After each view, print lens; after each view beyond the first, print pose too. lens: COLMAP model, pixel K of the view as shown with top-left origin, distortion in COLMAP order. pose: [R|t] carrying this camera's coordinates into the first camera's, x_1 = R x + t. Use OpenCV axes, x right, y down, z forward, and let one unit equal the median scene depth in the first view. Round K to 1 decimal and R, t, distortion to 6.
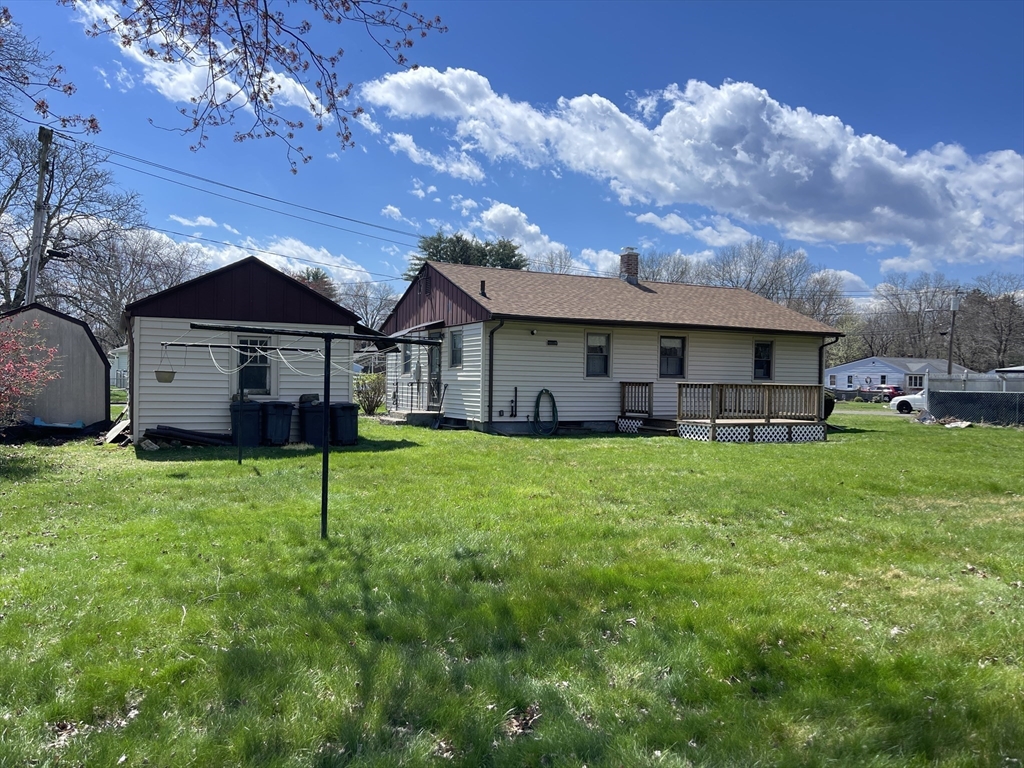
lens RADIAL K [[795.3, 0, 532.5], [0, 795.3, 362.4], [0, 0, 1]] dist [0.023540, -0.025481]
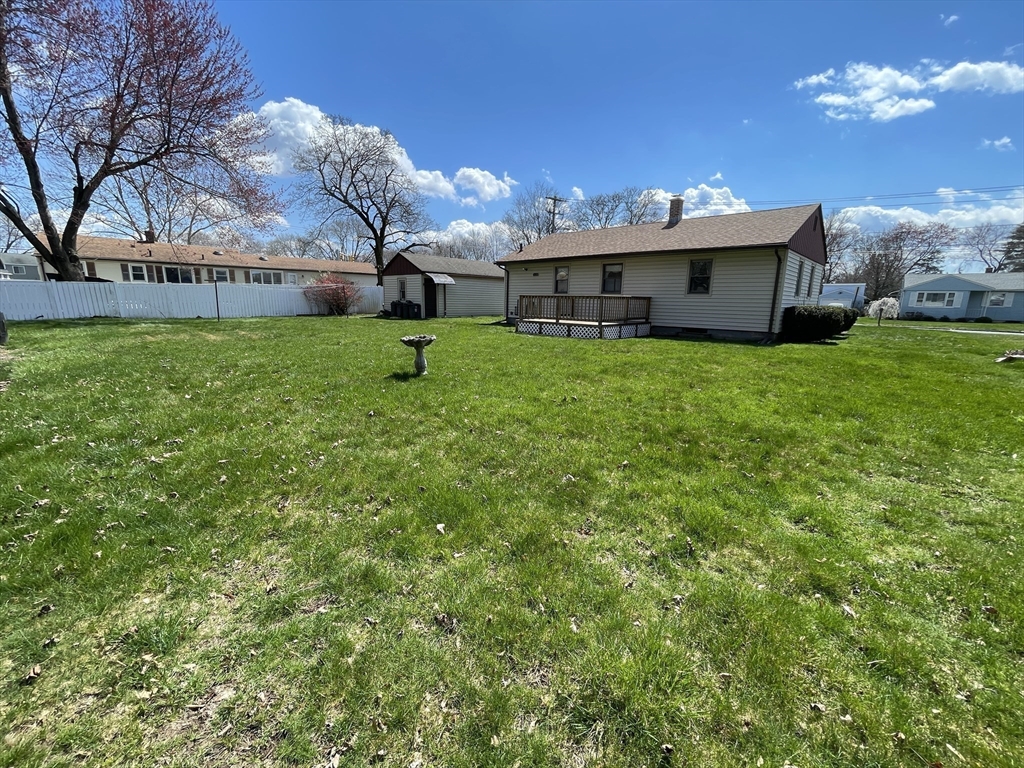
lens RADIAL K [[416.7, 0, 507.9], [0, 416.7, 389.7], [0, 0, 1]] dist [-0.001277, 0.000192]
pose [[0.331055, 0.191999, -0.923871, 0.955581], [0.006298, 0.978609, 0.205632, 0.037986], [0.943590, -0.073894, 0.322765, 0.642968]]
